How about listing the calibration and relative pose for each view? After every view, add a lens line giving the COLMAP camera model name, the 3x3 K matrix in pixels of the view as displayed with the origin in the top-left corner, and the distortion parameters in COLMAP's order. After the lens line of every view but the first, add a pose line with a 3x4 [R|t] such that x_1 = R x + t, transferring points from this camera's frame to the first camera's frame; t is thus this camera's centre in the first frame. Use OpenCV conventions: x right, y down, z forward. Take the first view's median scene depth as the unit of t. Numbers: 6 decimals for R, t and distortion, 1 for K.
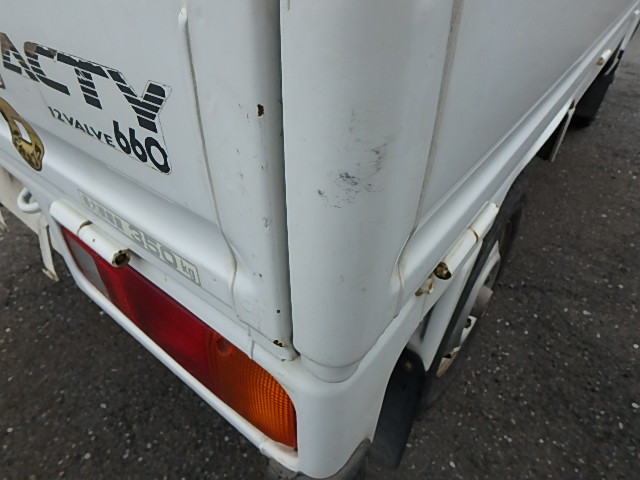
lens RADIAL K [[402.6, 0, 320.7], [0, 402.6, 232.1], [0, 0, 1]] dist [-0.019516, -0.000139]
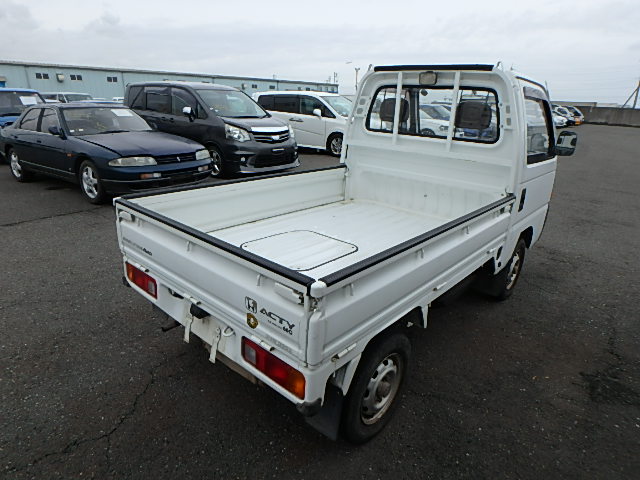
lens RADIAL K [[402.6, 0, 320.7], [0, 402.6, 232.1], [0, 0, 1]] dist [-0.019516, -0.000139]
pose [[0.997209, 0.060568, -0.043658, 0.078468], [-0.071510, 0.942928, -0.325229, 0.096771], [0.021468, 0.327443, 0.944627, -1.459736]]
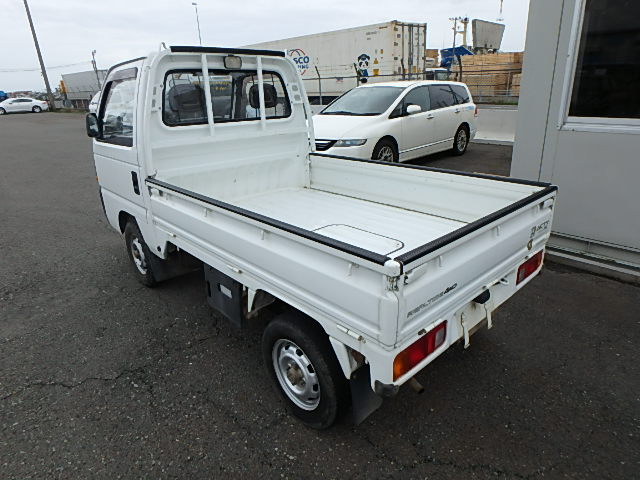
lens RADIAL K [[395.5, 0, 322.0], [0, 395.5, 223.6], [0, 0, 1]] dist [-0.018635, 0.000584]
pose [[0.168616, -0.317955, 0.932991, -2.737387], [0.618200, 0.771352, 0.151145, -1.360731], [-0.767722, 0.551290, 0.326622, 0.526052]]
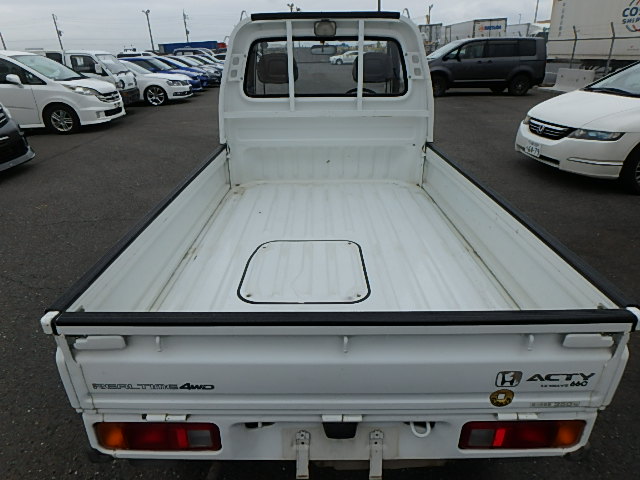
lens RADIAL K [[400.7, 0, 323.1], [0, 400.7, 226.9], [0, 0, 1]] dist [-0.020803, 0.001808]
pose [[0.790991, -0.251717, 0.557649, -1.303123], [0.379043, 0.917075, -0.123691, -0.648917], [-0.480271, 0.309211, 0.820810, -0.549772]]
